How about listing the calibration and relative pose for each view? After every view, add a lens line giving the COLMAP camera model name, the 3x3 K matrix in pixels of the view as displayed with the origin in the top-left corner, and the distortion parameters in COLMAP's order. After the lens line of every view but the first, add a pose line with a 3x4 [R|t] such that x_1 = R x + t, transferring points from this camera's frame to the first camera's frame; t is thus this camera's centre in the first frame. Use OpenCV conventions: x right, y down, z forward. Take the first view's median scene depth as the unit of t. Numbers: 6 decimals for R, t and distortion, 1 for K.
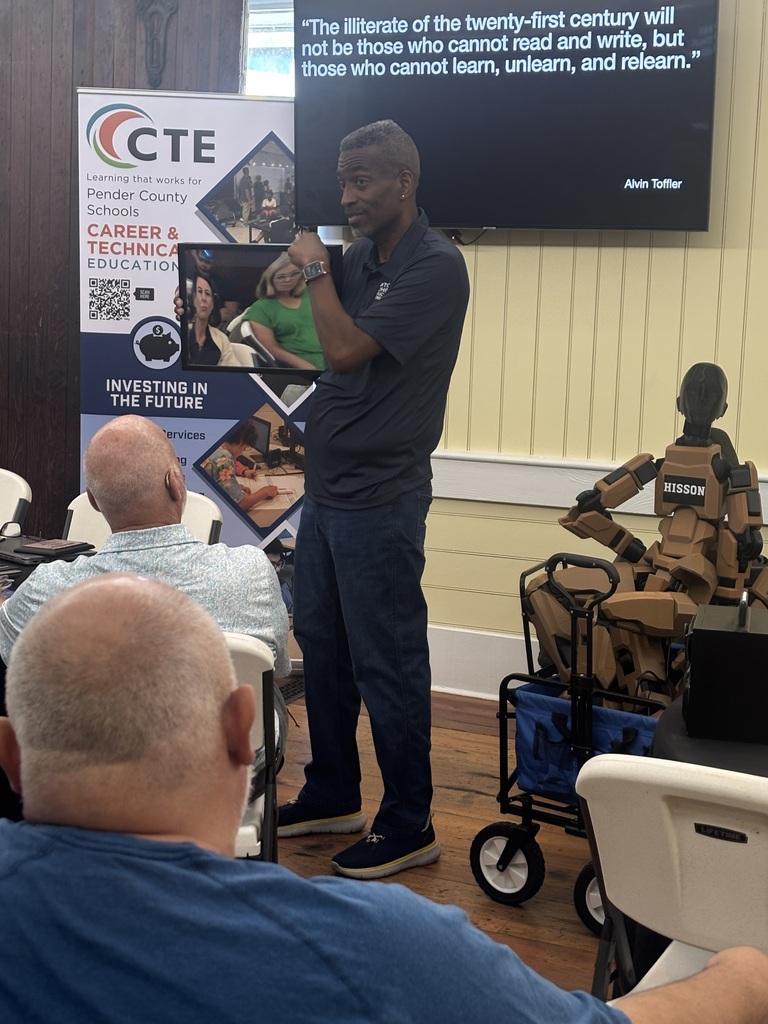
lens RADIAL K [[1696.3, 0, 384.0], [0, 1696.3, 512.0], [0, 0, 1]] dist [0.199720, -0.850355]
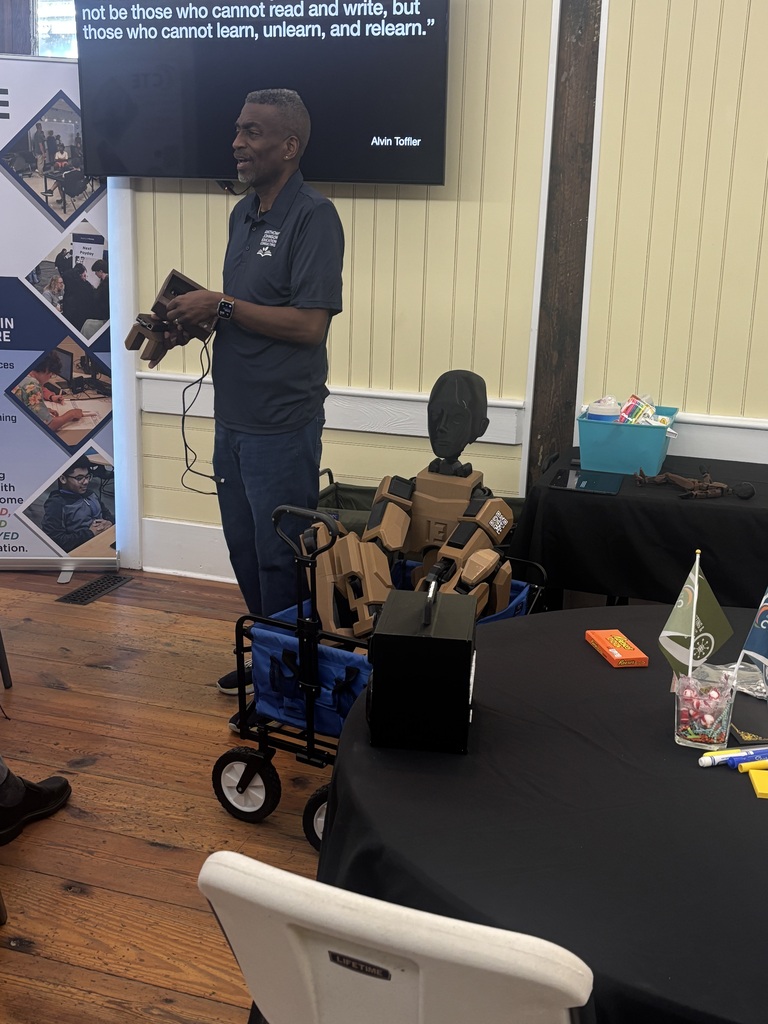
lens RADIAL K [[1267.5, 0, 384.0], [0, 1267.5, 512.0], [0, 0, 1]] dist [-0.003681, -0.009285]
pose [[0.994353, -0.020040, 0.104217, 0.055229], [0.010322, 0.995616, 0.092964, -0.026844], [-0.105624, -0.091364, 0.990200, 0.153731]]
